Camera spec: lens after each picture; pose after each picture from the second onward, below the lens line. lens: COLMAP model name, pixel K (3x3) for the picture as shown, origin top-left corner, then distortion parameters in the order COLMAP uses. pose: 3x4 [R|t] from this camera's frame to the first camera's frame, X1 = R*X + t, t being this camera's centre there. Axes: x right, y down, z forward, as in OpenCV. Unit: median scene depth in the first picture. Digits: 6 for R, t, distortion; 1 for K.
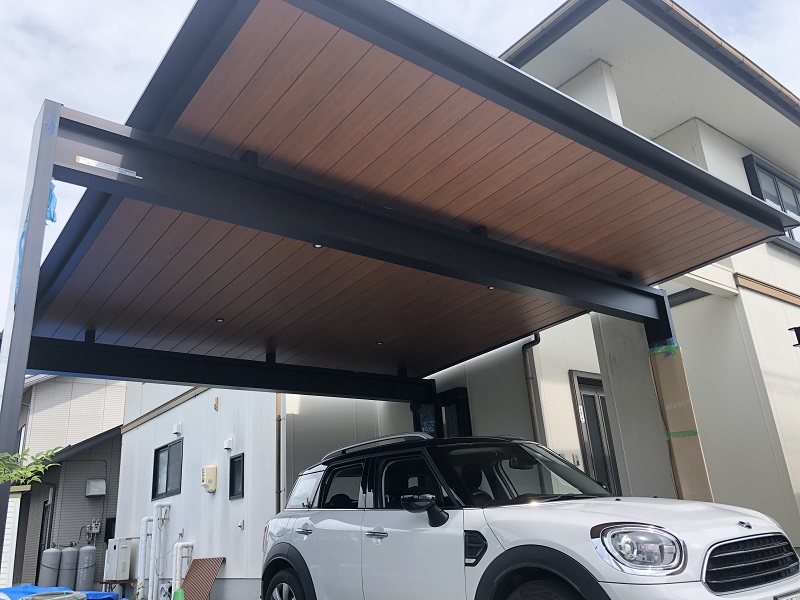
lens RADIAL K [[654.0, 0, 400.0], [0, 654.0, 300.0], [0, 0, 1]] dist [0.027248, -0.008923]
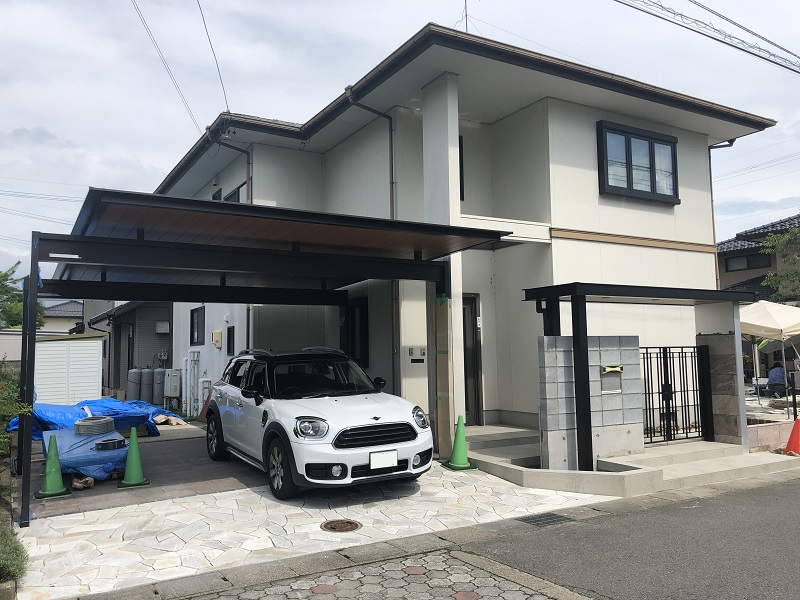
lens RADIAL K [[654.0, 0, 400.0], [0, 654.0, 300.0], [0, 0, 1]] dist [0.027248, -0.008923]
pose [[0.990665, 0.041433, -0.129871, 0.295770], [-0.005241, 0.963562, 0.267434, -0.201592], [0.136220, -0.264257, 0.954784, -0.305530]]
